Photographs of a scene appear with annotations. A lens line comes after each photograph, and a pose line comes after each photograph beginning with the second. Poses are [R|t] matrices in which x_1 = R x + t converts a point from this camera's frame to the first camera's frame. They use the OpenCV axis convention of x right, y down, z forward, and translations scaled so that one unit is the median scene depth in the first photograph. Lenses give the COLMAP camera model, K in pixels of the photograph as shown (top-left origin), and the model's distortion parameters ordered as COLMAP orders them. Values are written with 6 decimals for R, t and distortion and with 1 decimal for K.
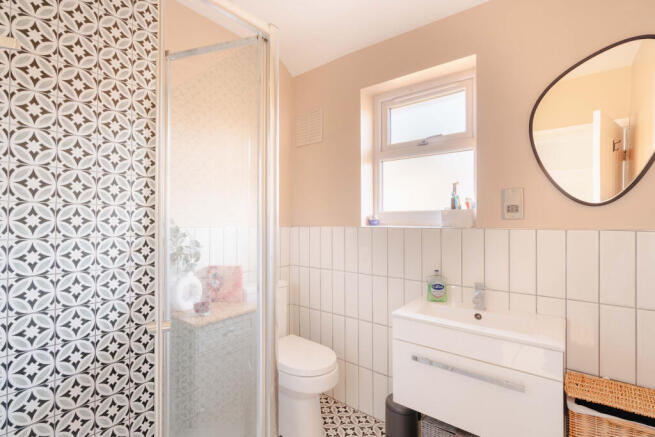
lens RADIAL K [[300.8, 0, 327.0], [0, 300.8, 216.2], [0, 0, 1]] dist [-0.004343, 0.000966]
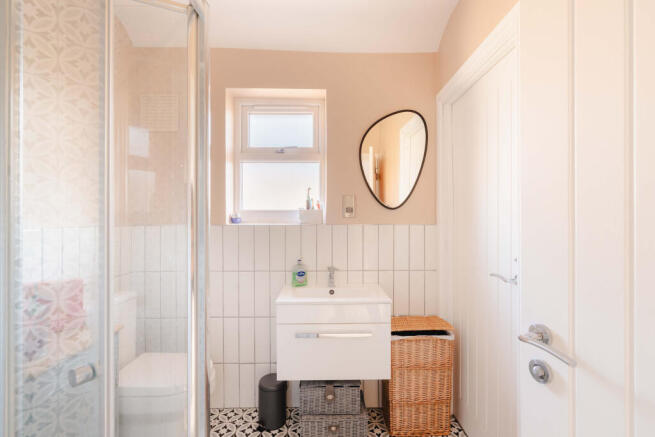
lens RADIAL K [[276.6, 0, 327.2], [0, 276.6, 215.2], [0, 0, 1]] dist [-0.002573, 0.000235]
pose [[0.760191, 0.003274, 0.649691, -0.250011], [-0.007384, 0.999966, 0.003601, -0.003506], [-0.649657, -0.007535, 0.760190, 0.084982]]
